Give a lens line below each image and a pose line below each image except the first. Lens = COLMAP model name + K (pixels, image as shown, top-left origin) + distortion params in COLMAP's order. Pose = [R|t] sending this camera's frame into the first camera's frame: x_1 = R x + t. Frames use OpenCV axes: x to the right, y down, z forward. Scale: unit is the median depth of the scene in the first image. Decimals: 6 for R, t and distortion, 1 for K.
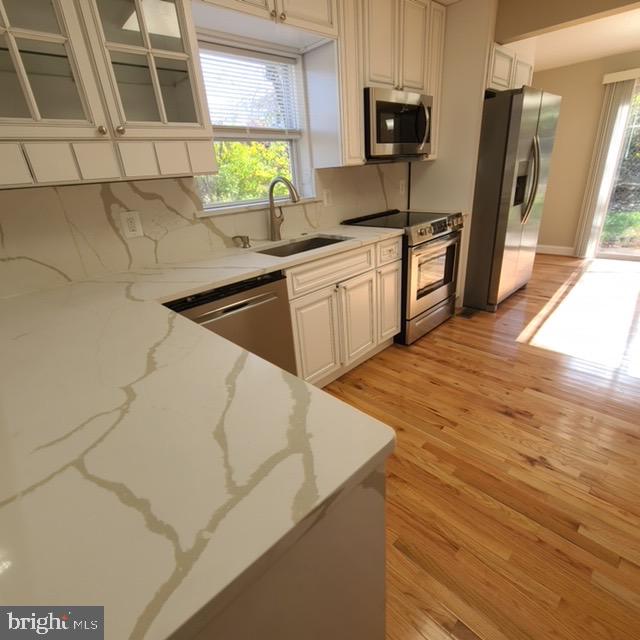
lens RADIAL K [[351.4, 0, 321.2], [0, 351.4, 323.5], [0, 0, 1]] dist [0.002279, -0.001703]
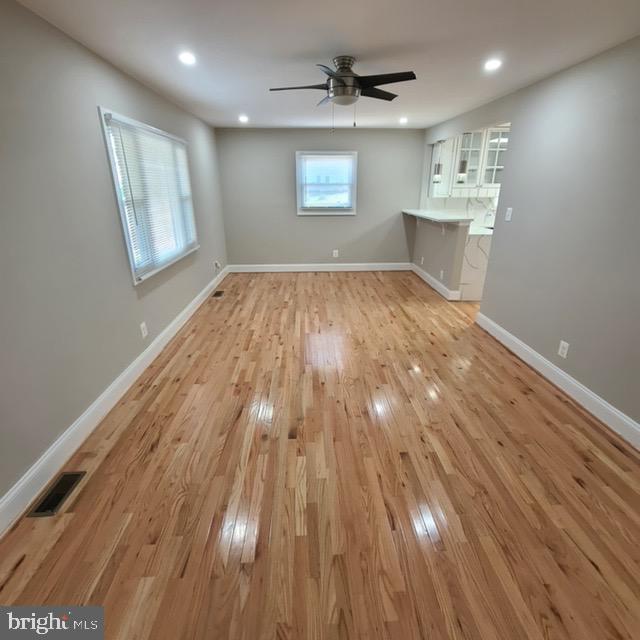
lens RADIAL K [[351.4, 0, 322.4], [0, 351.4, 320.4], [0, 0, 1]] dist [0.002279, -0.001703]
pose [[0.748200, 0.301036, -0.591248, 0.546433], [-0.311588, 0.946185, 0.087451, 0.670912], [0.585756, 0.118795, 0.801734, -1.849084]]
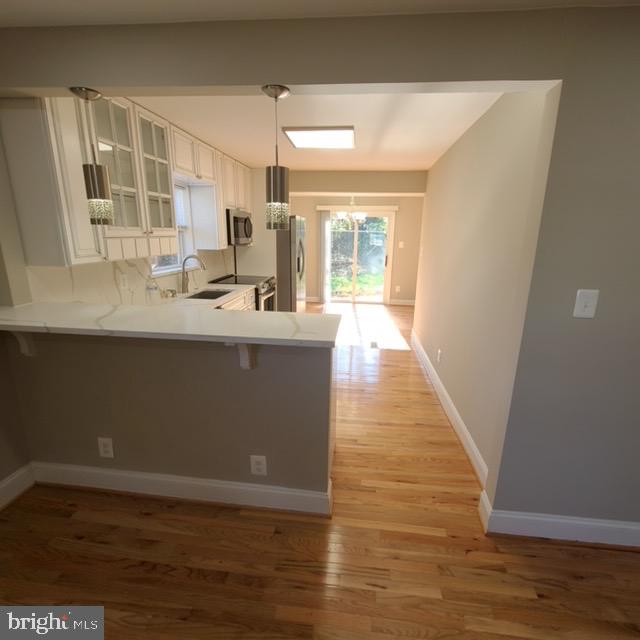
lens RADIAL K [[351.4, 0, 322.5], [0, 351.4, 322.6], [0, 0, 1]] dist [0.002279, -0.001703]
pose [[0.772876, -0.077670, 0.629785, -0.618364], [0.188602, 0.975747, -0.111118, 0.172429], [-0.605880, 0.204659, 0.768781, -0.513551]]
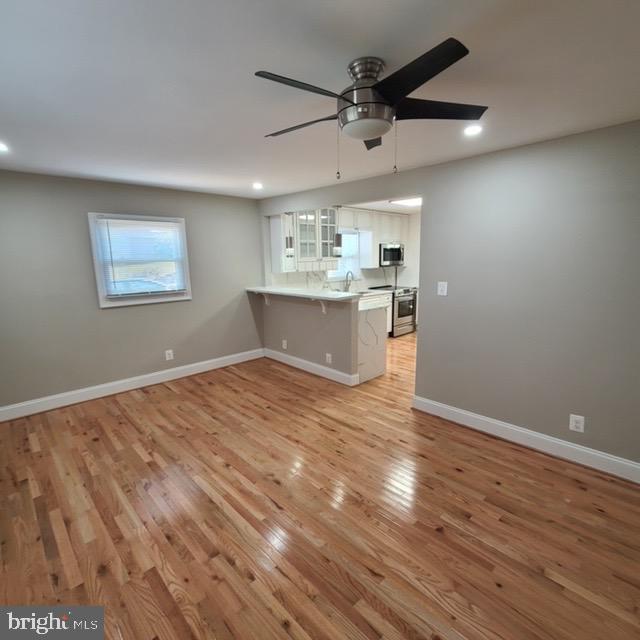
lens RADIAL K [[351.4, 0, 320.9], [0, 351.4, 320.7], [0, 0, 1]] dist [0.002279, -0.001703]
pose [[0.998492, 0.054883, 0.001321, -0.308479], [-0.053152, 0.972445, -0.226992, 0.596567], [-0.013742, 0.226579, 0.973896, -1.572244]]
